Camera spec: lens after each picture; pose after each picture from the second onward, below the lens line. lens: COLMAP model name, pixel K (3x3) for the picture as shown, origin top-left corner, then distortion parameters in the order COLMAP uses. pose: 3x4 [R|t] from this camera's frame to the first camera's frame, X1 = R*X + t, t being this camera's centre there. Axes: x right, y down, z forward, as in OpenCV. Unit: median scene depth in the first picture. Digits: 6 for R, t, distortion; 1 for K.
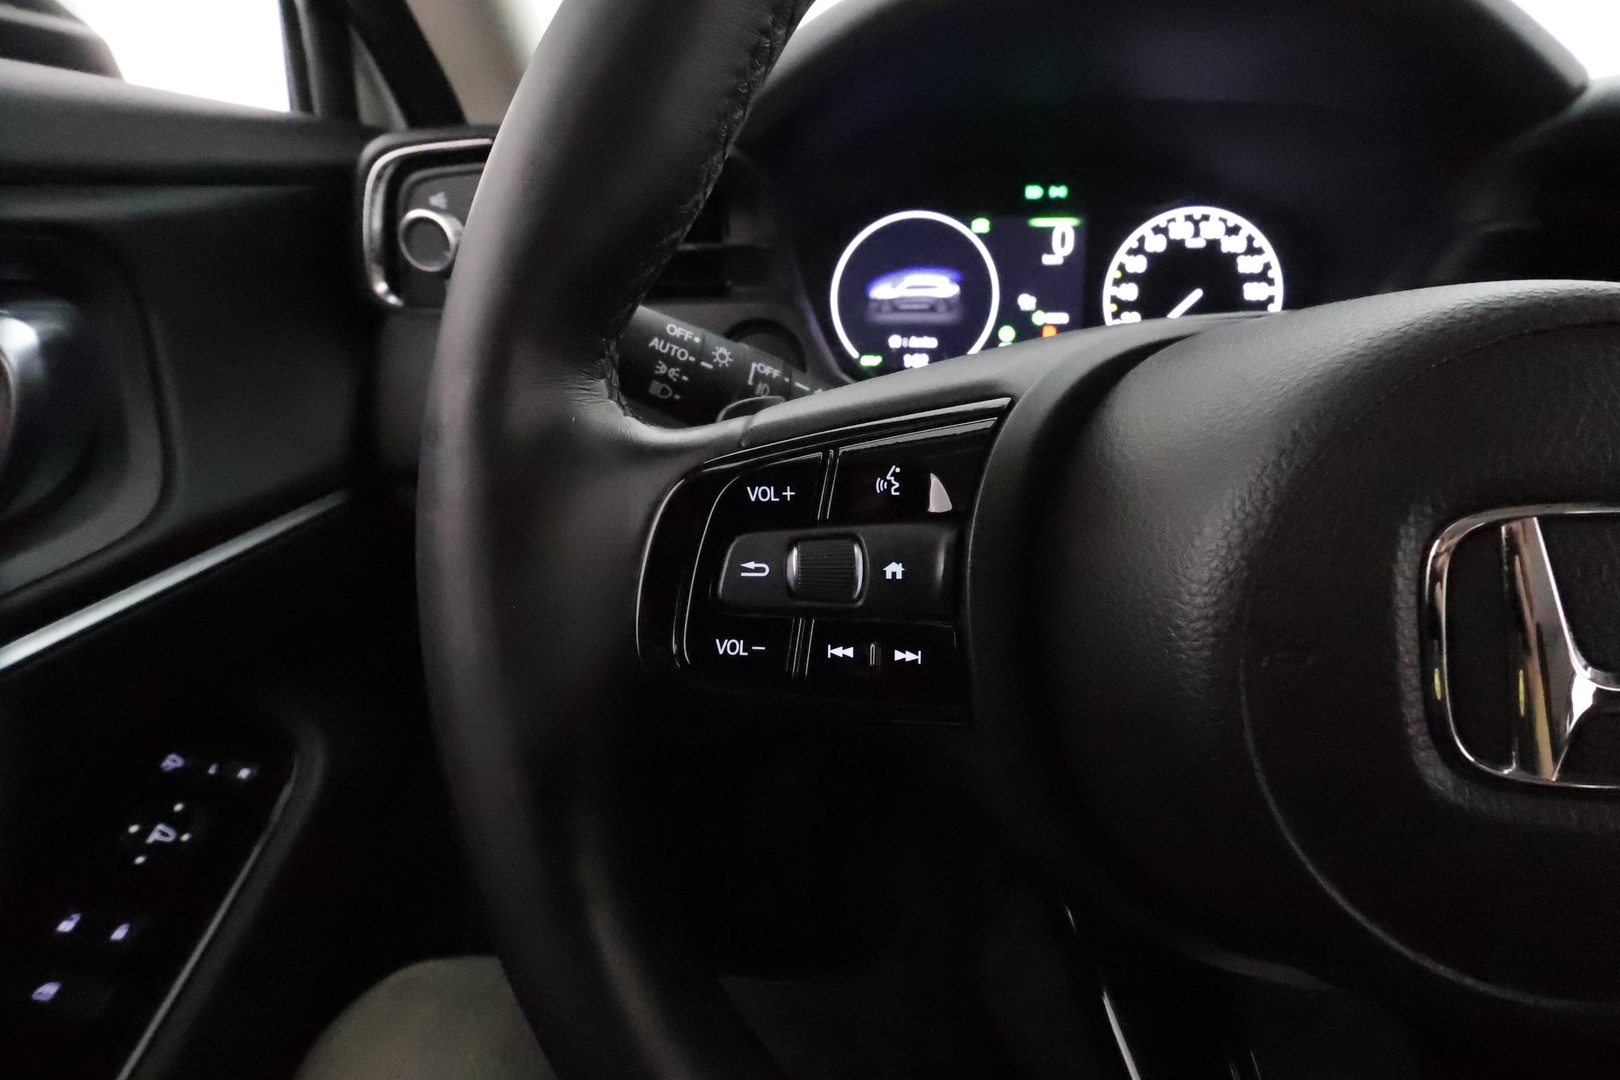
lens RADIAL K [[754.5, 0, 816.6], [0, 754.5, 548.5], [0, 0, 1]] dist [-0.000483, -0.000308]
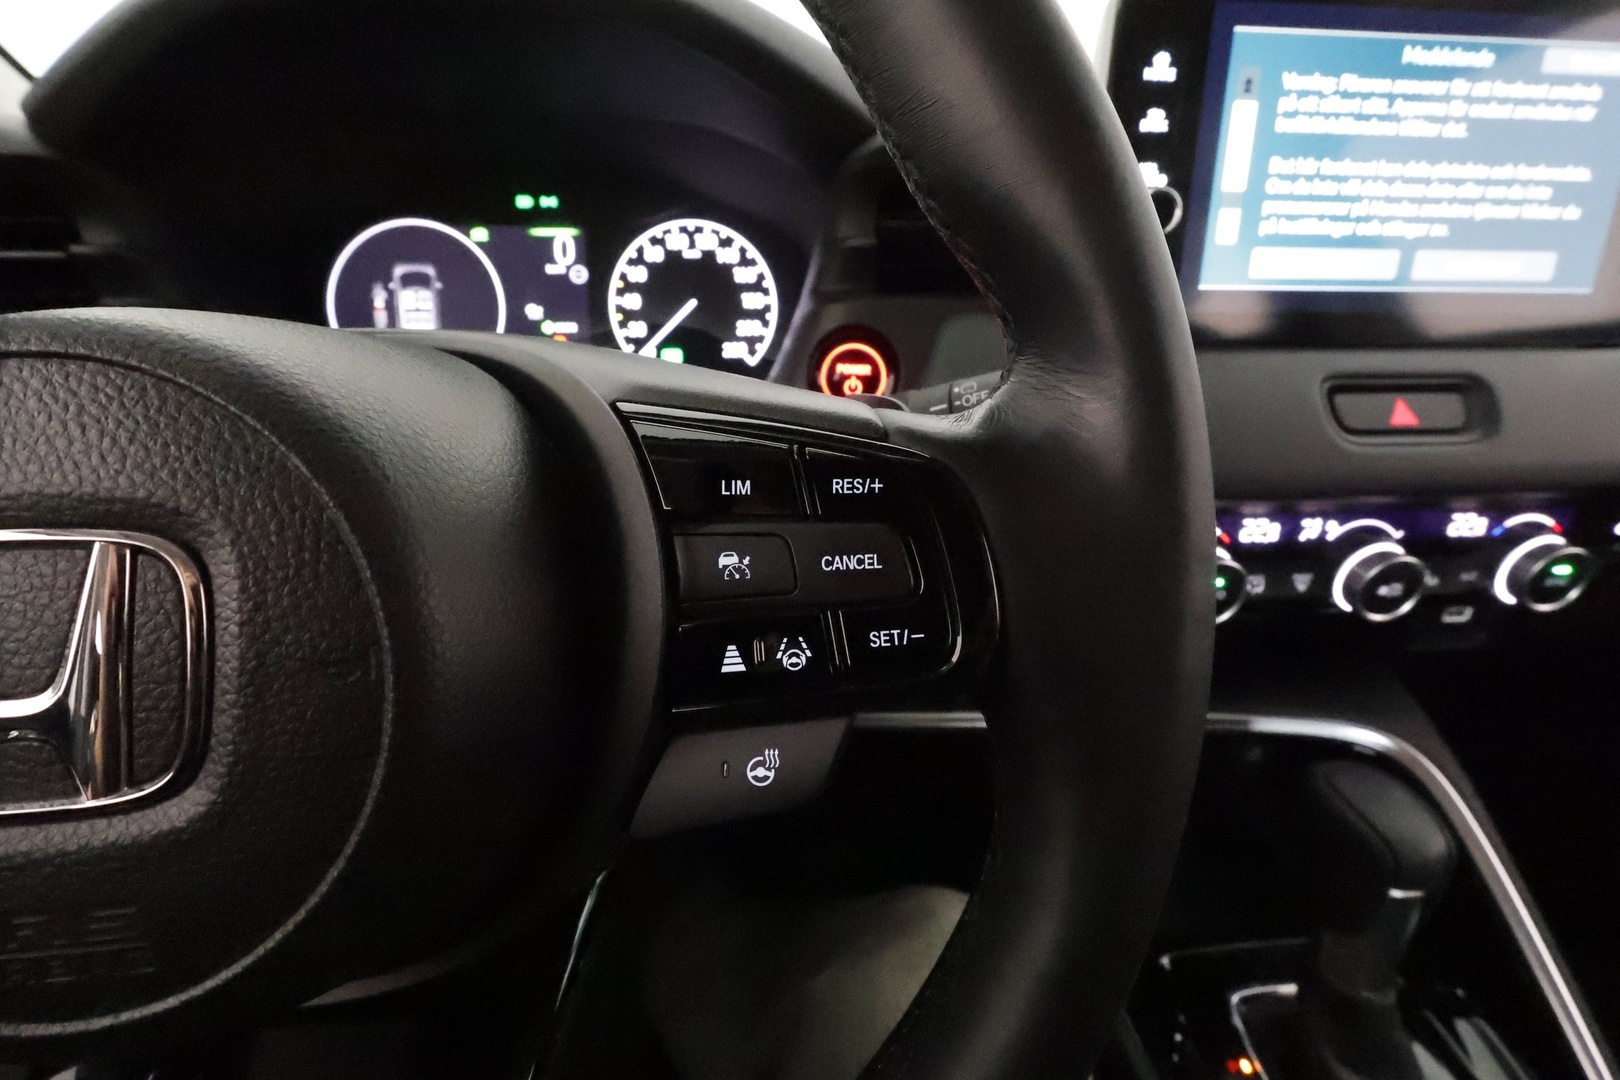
lens RADIAL K [[754.5, 0, 816.6], [0, 754.5, 548.5], [0, 0, 1]] dist [-0.000483, -0.000308]
pose [[0.984407, -0.055828, 0.166814, 0.597484], [0.056659, 0.998394, -0.000225, 0.009648], [-0.166533, 0.009673, 0.985988, -0.054844]]
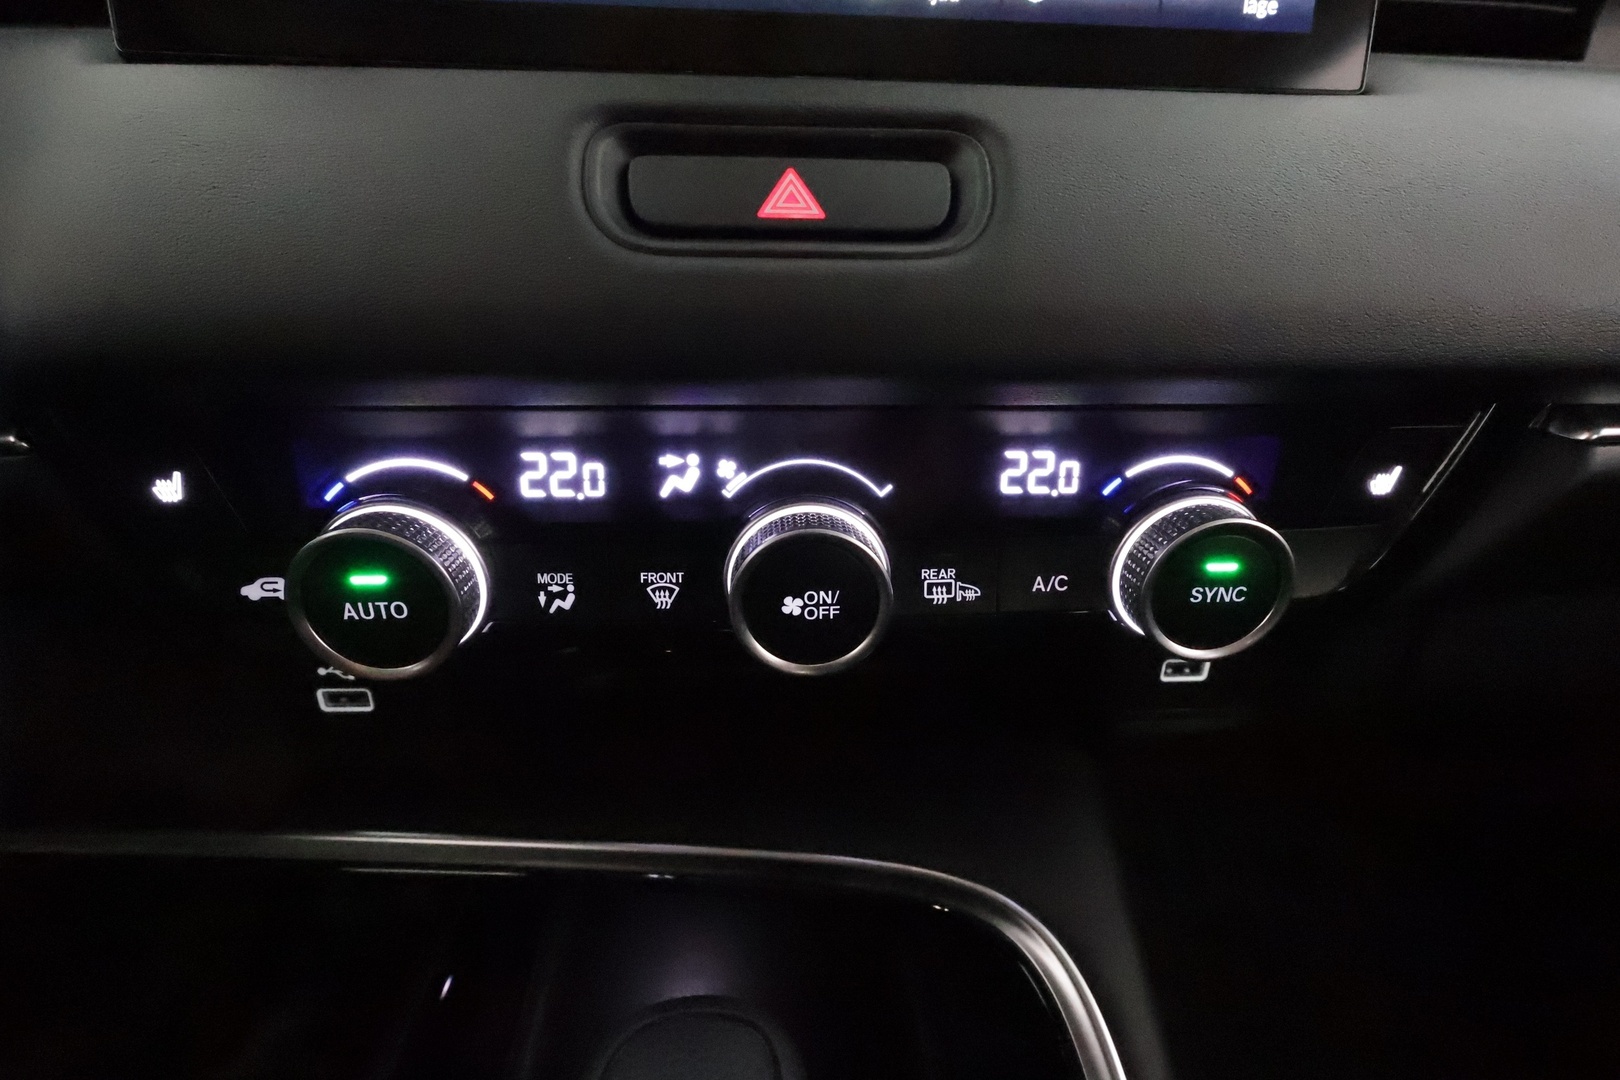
lens RADIAL K [[754.5, 0, 816.6], [0, 754.5, 548.5], [0, 0, 1]] dist [-0.000483, -0.000308]
pose [[0.990897, -0.034444, 0.130139, 1.411312], [0.044015, 0.996476, -0.071397, 0.100985], [-0.127221, 0.076475, 0.988922, 0.343679]]
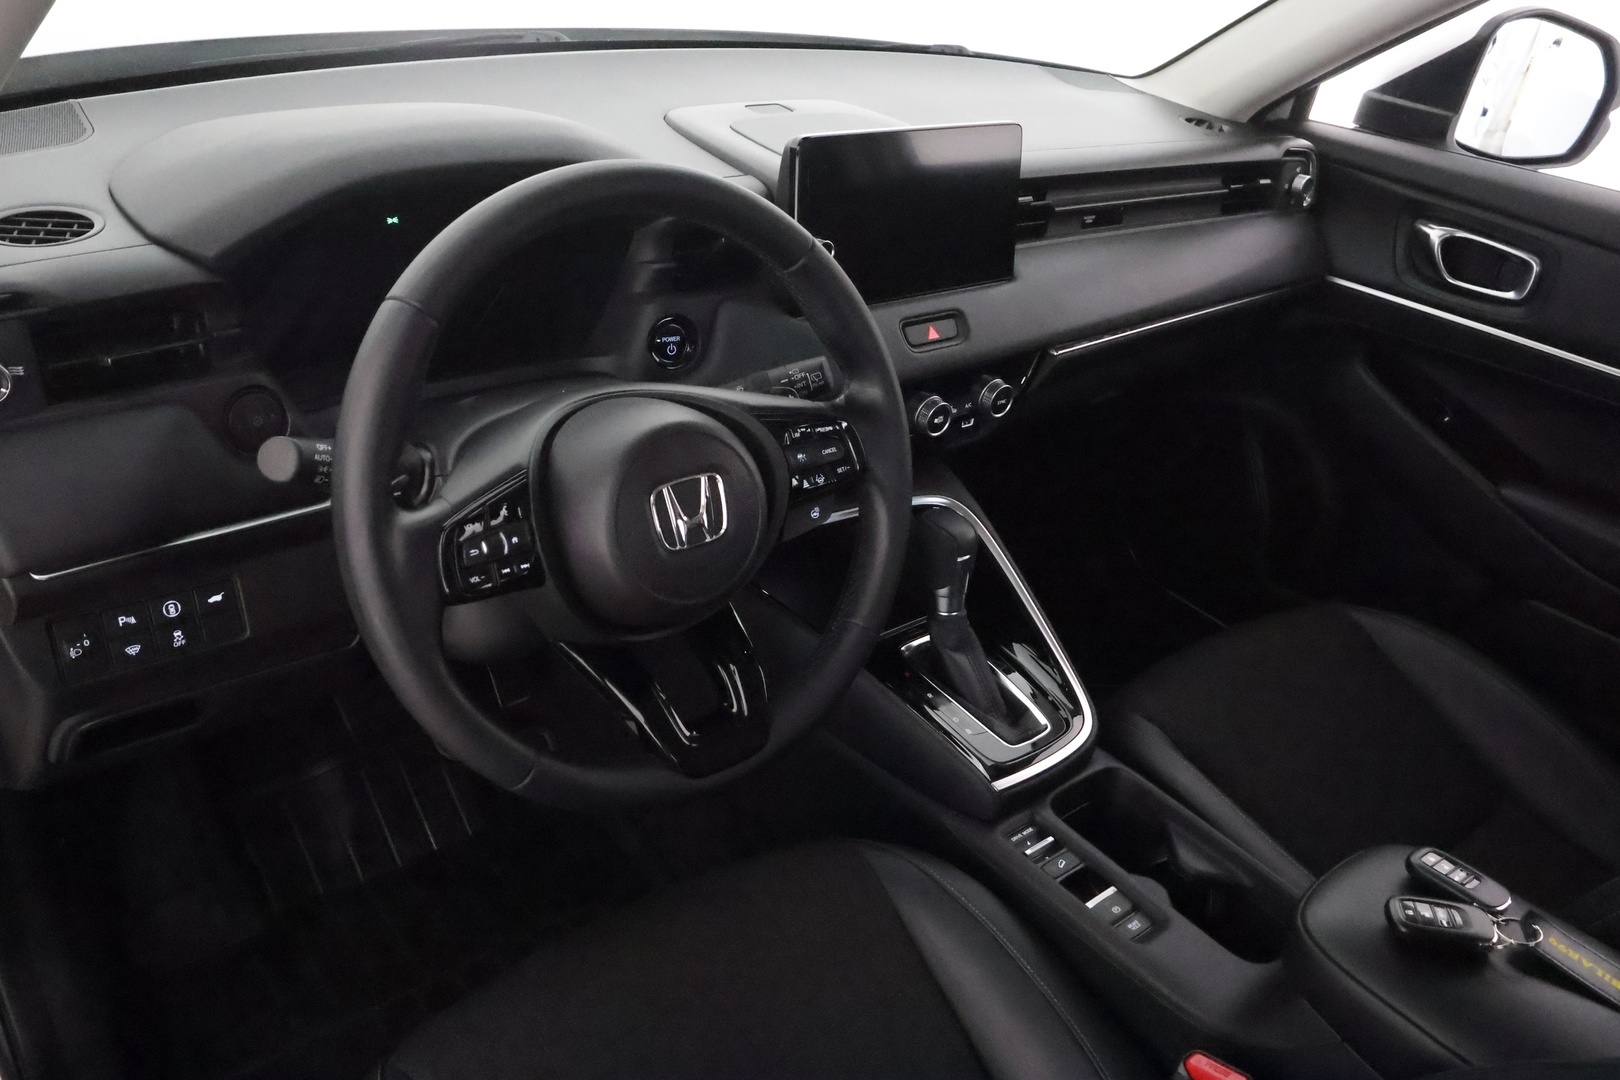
lens RADIAL K [[1299.2, 0, 814.6], [0, 1299.2, 567.3], [0, 0, 1]] dist [-0.003784, -0.001916]
pose [[0.712654, -0.283042, 0.641881, -0.948318], [0.192743, 0.958780, 0.208785, -0.283635], [-0.674518, -0.025074, 0.737833, -1.435486]]
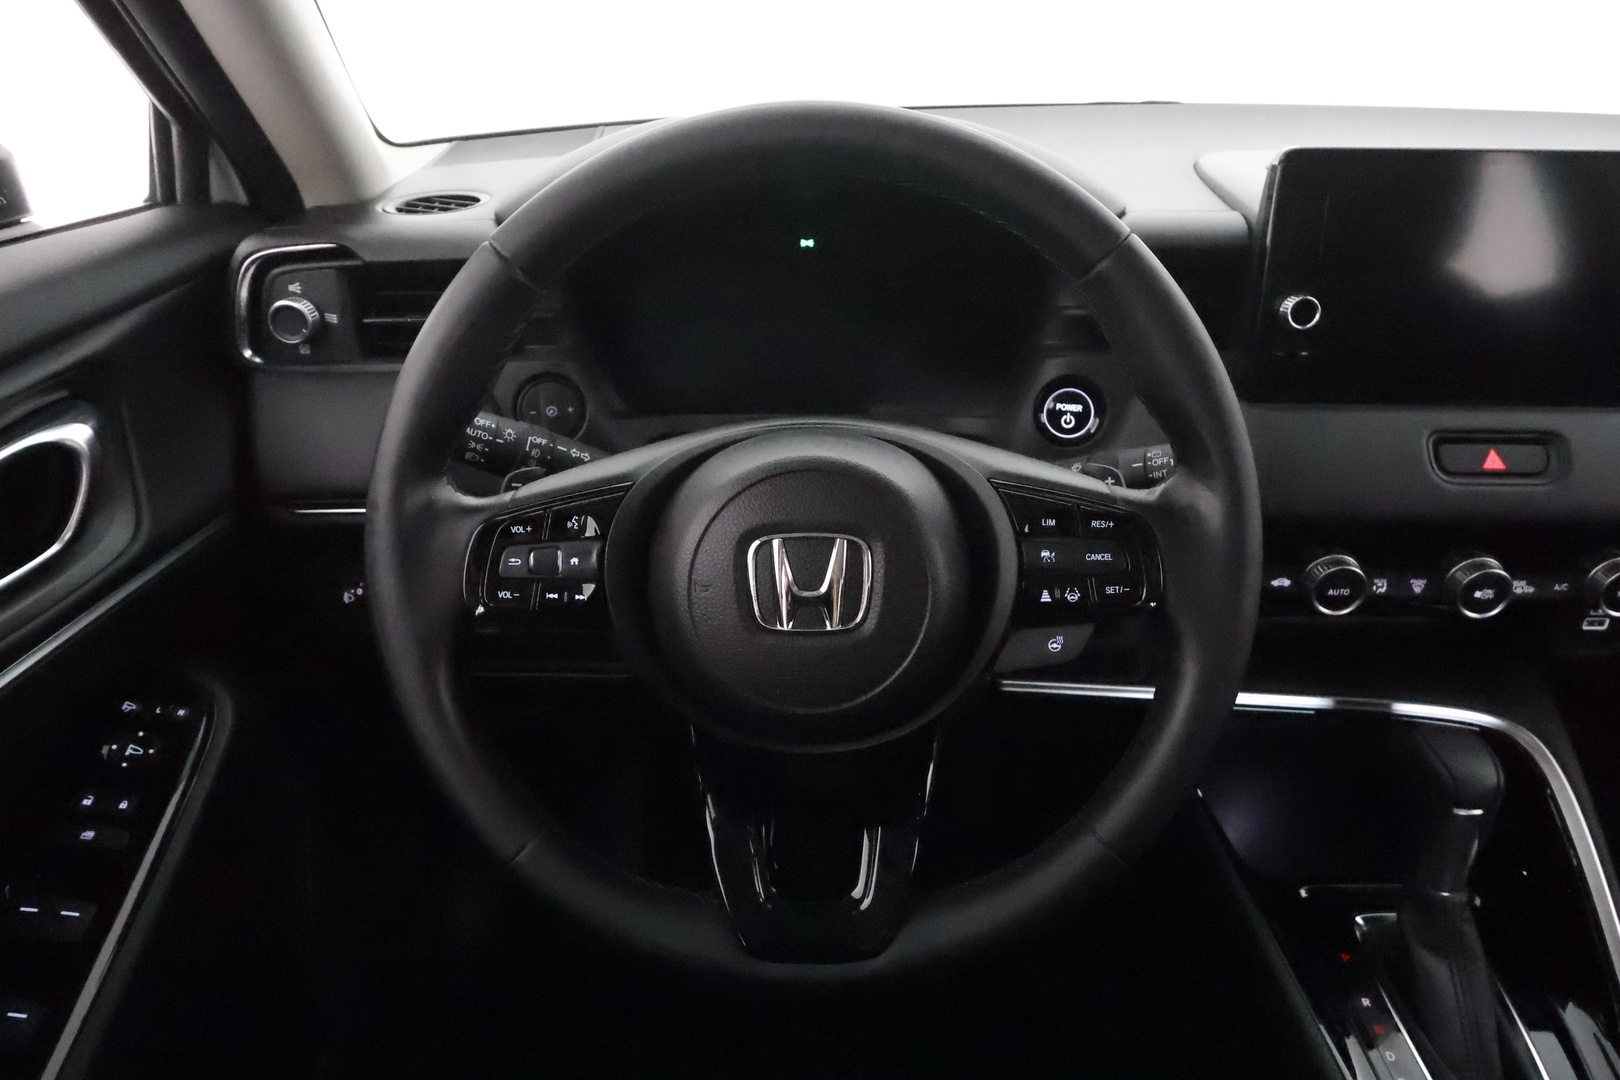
lens RADIAL K [[1171.5, 0, 810.0], [0, 1171.5, 540.0], [0, 0, 1]] dist [0.008604, 0.003425]
pose [[0.997026, -0.018788, 0.074740, 0.222348], [0.018361, 0.999811, 0.006389, -0.018412], [-0.074846, -0.004998, 0.997183, -1.069469]]
